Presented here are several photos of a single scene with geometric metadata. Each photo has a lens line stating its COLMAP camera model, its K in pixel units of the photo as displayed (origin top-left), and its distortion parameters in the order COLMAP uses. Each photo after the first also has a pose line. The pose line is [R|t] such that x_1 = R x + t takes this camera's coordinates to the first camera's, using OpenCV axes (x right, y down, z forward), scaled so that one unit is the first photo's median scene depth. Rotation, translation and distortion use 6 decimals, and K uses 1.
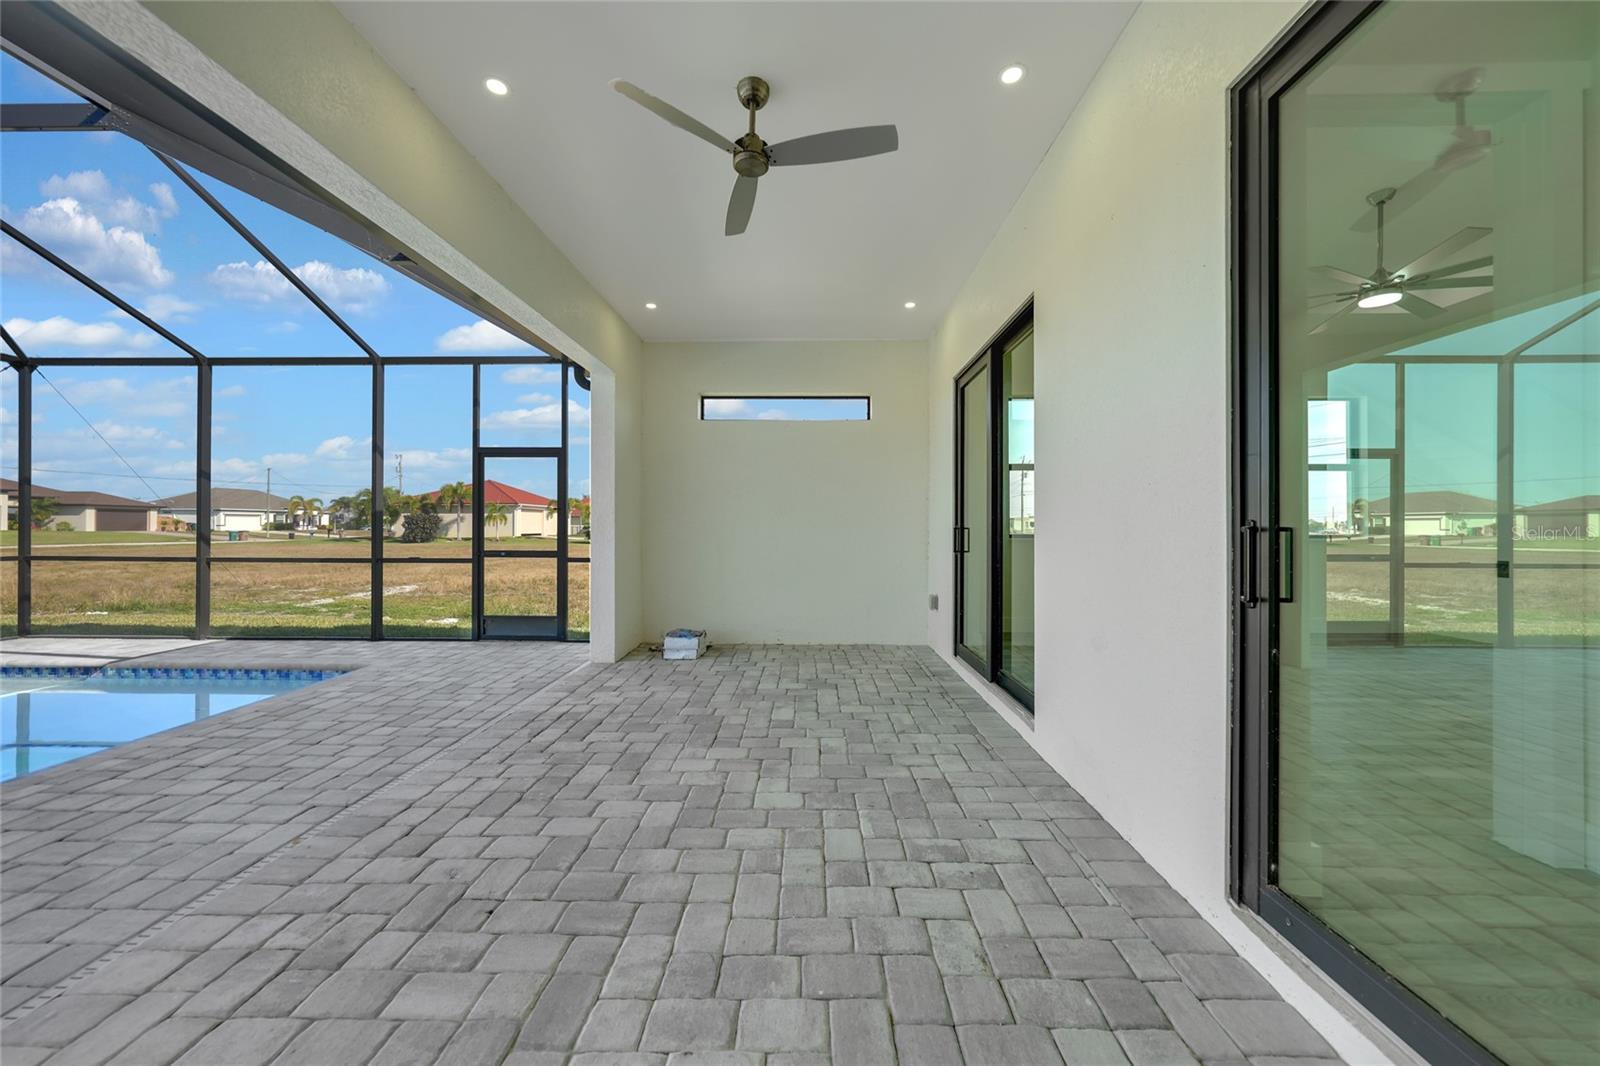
lens RADIAL K [[560.0, 0, 804.4], [0, 560.0, 525.7], [0, 0, 1]] dist [-0.003603, 0.000646]
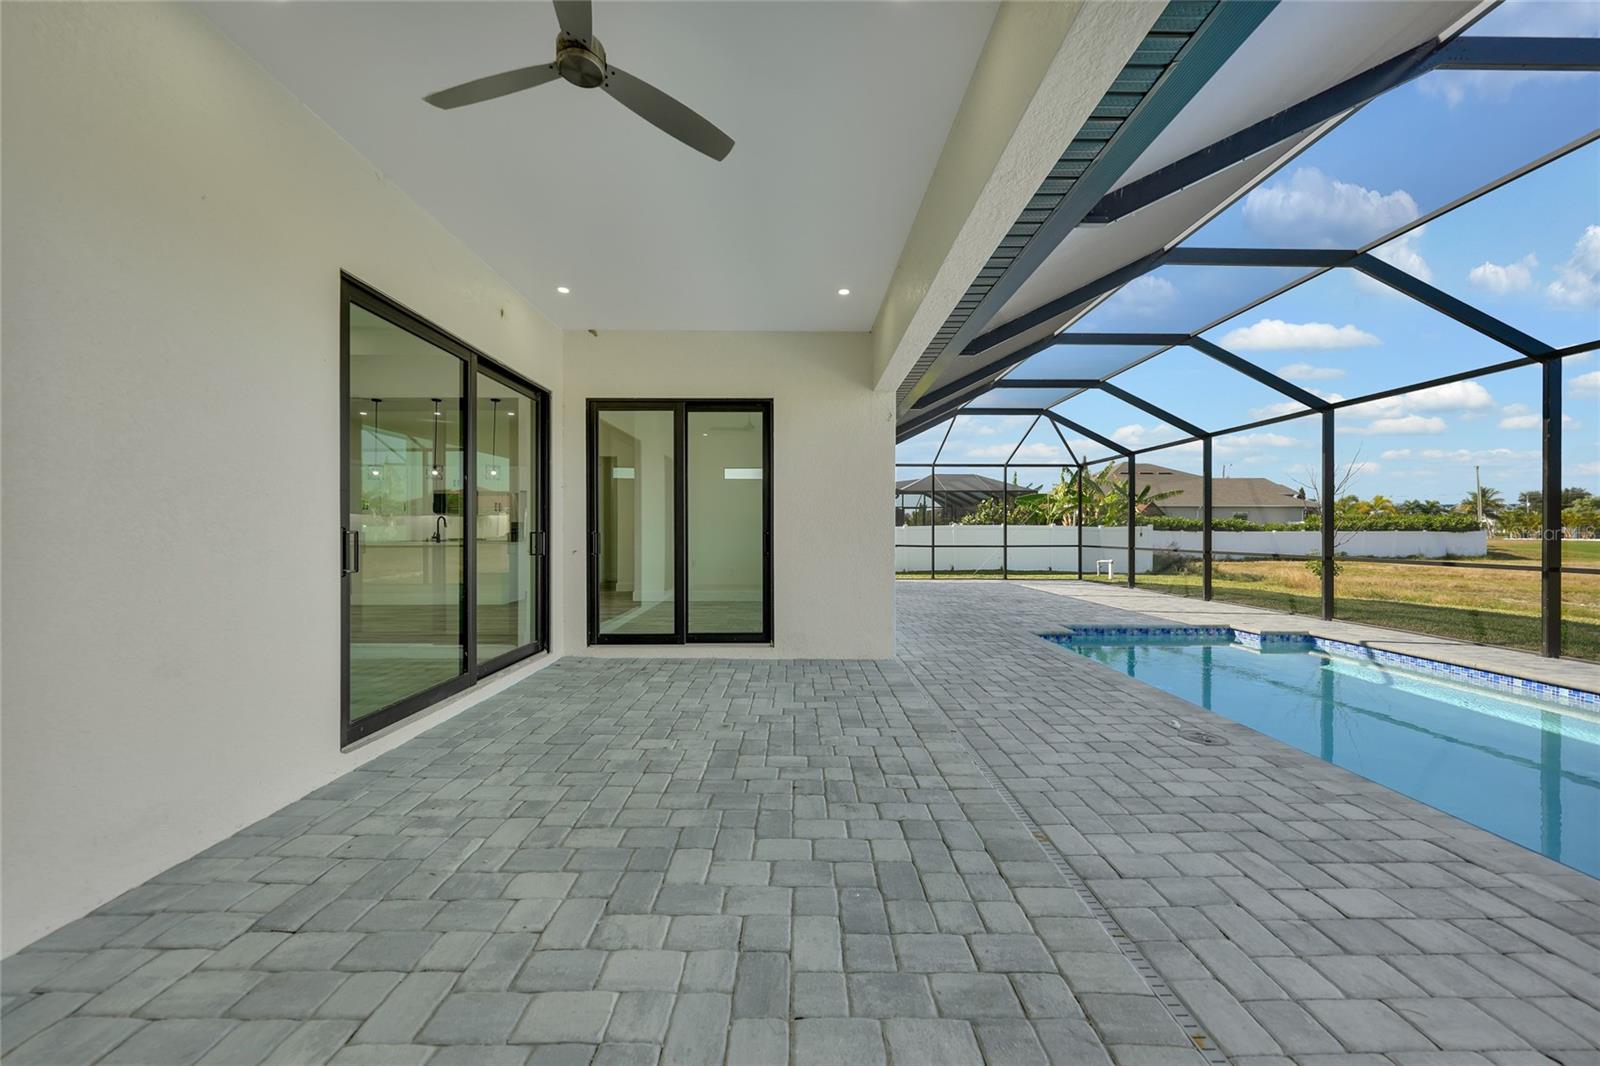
lens RADIAL K [[560.0, 0, 796.0], [0, 560.0, 531.8], [0, 0, 1]] dist [-0.003603, 0.000646]
pose [[-0.999956, -0.003707, -0.008610, -0.403262], [-0.003682, 0.999989, -0.002863, 0.005737], [0.008620, -0.002831, -0.999959, 1.840876]]
